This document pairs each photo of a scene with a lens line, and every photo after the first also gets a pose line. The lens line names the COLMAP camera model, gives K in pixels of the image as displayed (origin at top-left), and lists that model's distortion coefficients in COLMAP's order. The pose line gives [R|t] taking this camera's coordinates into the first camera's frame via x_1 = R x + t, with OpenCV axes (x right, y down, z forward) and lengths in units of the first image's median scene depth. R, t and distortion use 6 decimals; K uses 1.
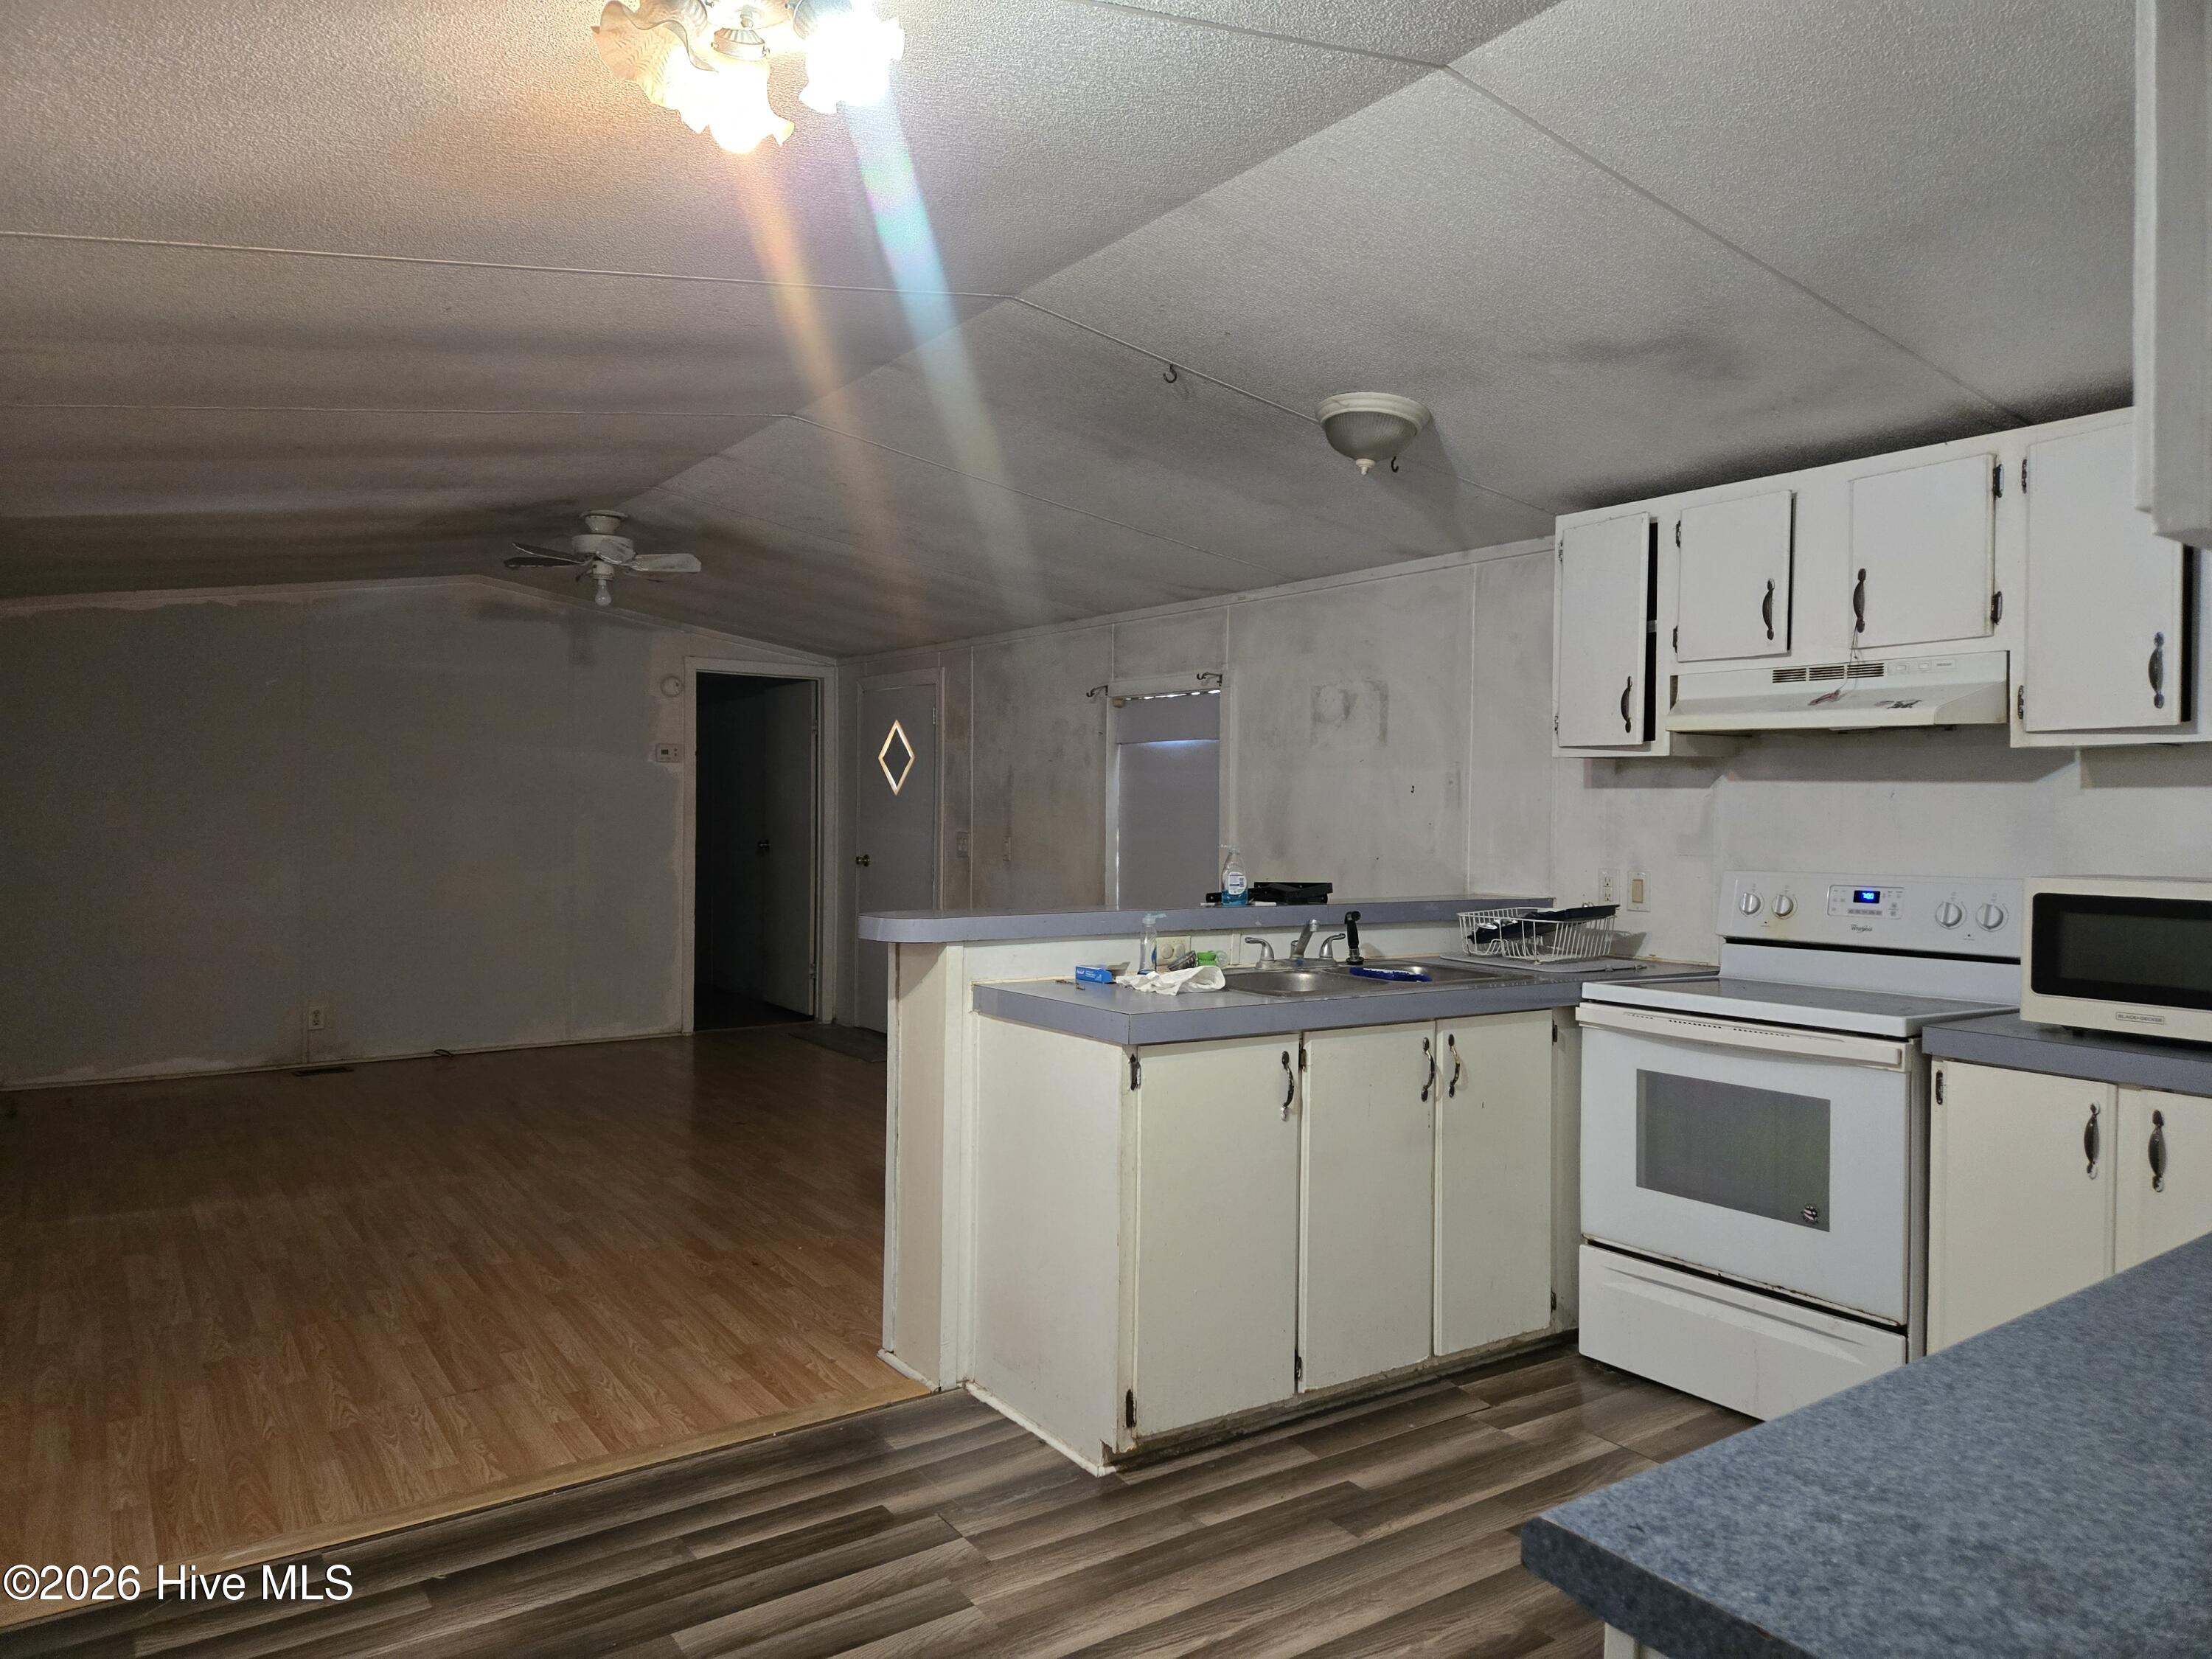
lens RADIAL K [[1501.0, 0, 1078.6], [0, 1501.0, 800.1], [0, 0, 1]] dist [0.092974, -0.065235]
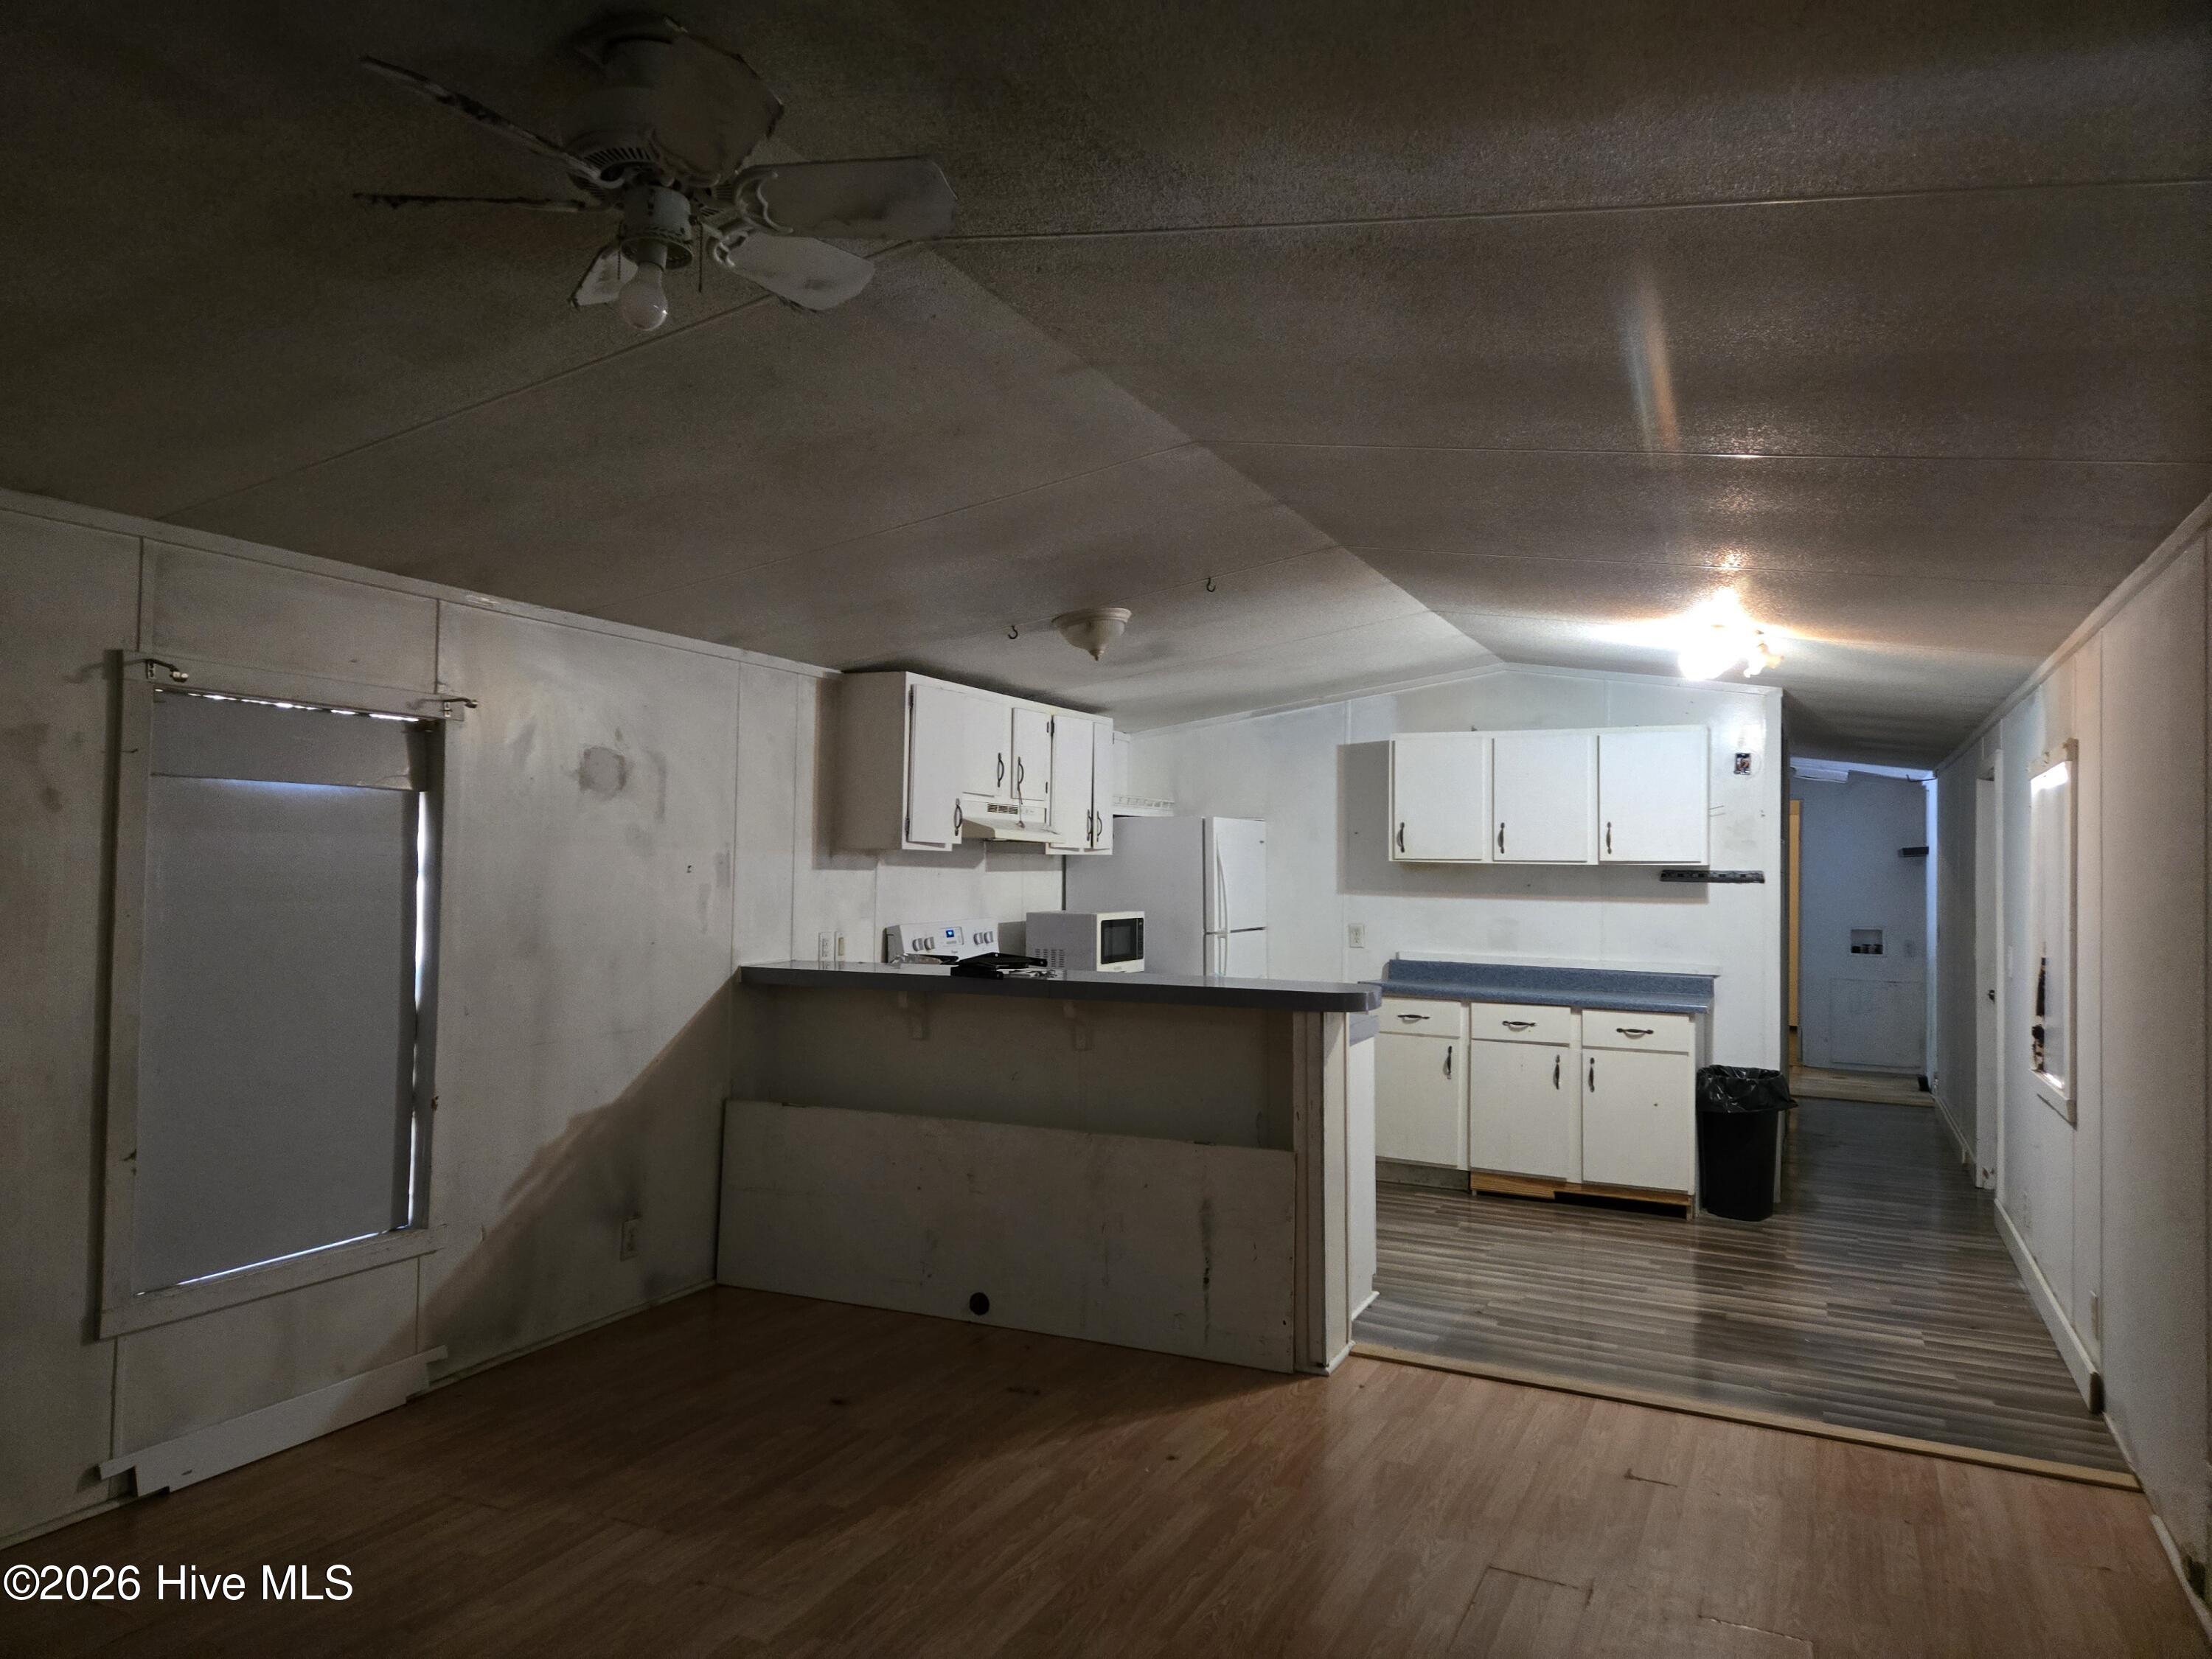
lens RADIAL K [[1501.0, 0, 1078.6], [0, 1501.0, 800.1], [0, 0, 1]] dist [0.092974, -0.065235]
pose [[-0.510352, 0.023748, 0.859638, -1.046835], [-0.017896, 0.999109, -0.038226, -0.026419], [-0.859780, -0.034893, -0.509472, 1.774451]]
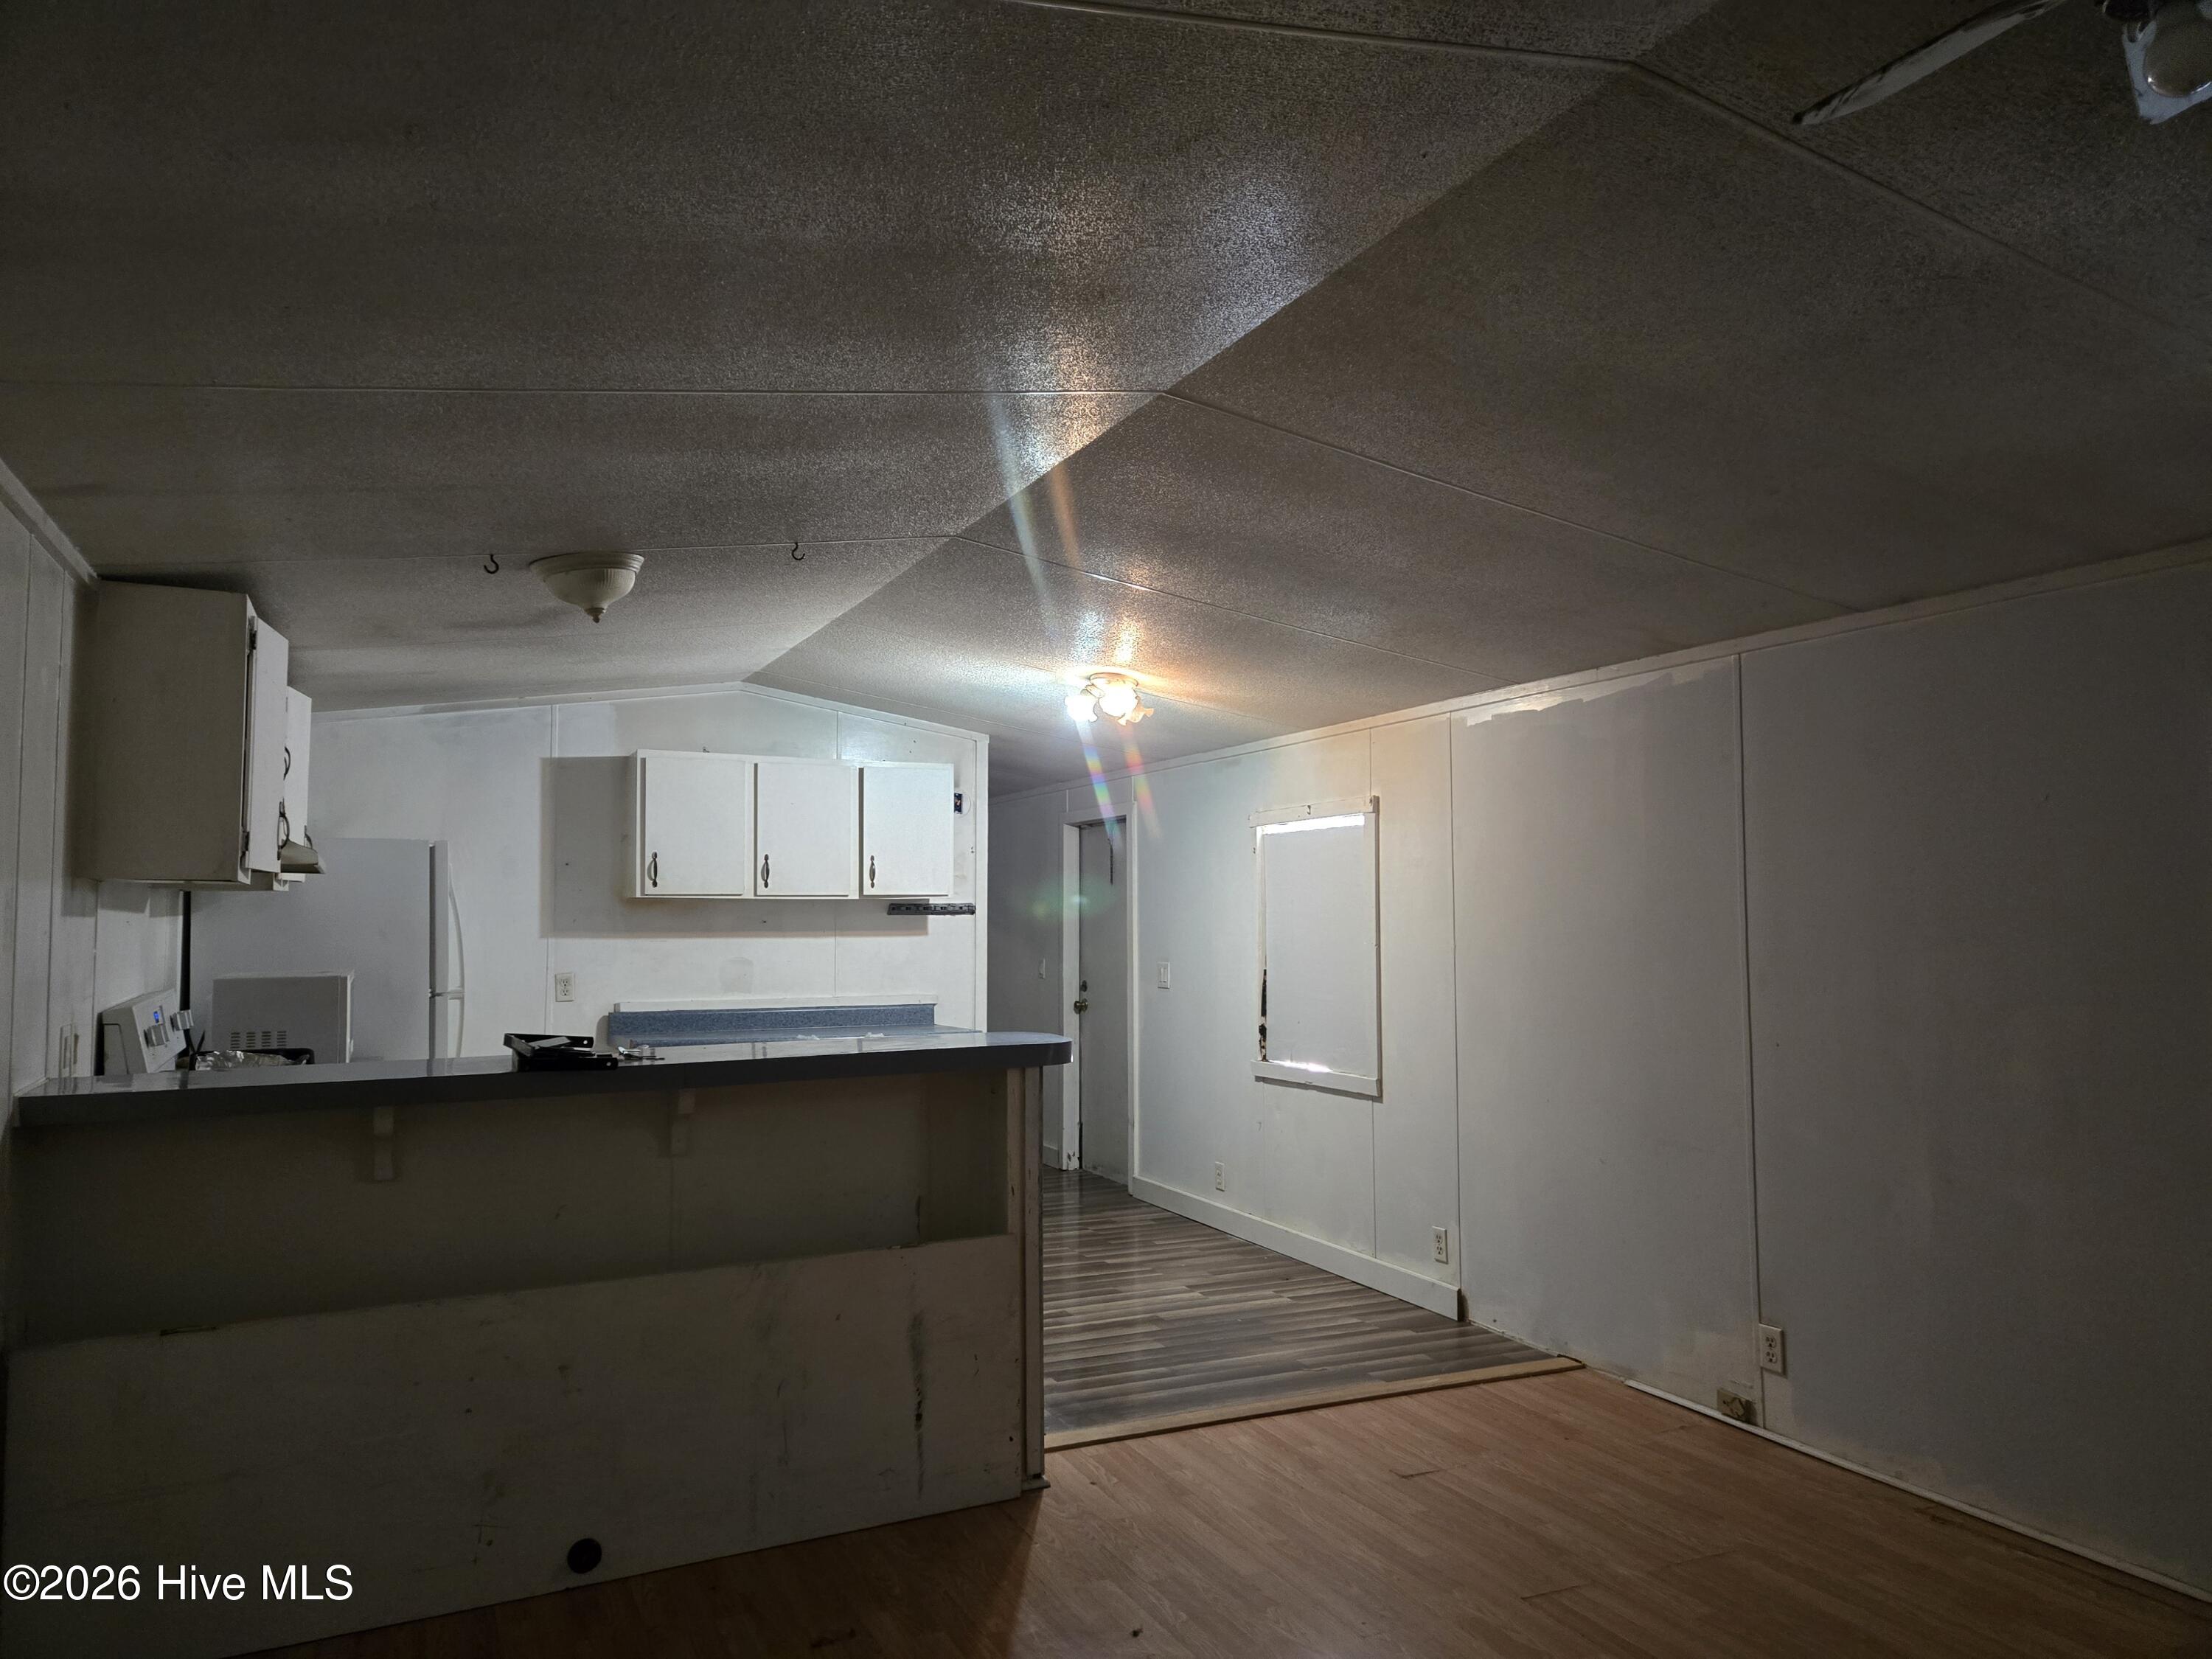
lens RADIAL K [[1493.9, 0, 1106.0], [0, 1493.9, 829.5], [0, 0, 1]] dist [0.065410, -0.001121]
pose [[-0.990270, 0.000939, 0.139153, -0.311047], [-0.006822, 0.998447, -0.055287, -0.015309], [-0.138989, -0.055698, -0.988726, 2.018483]]
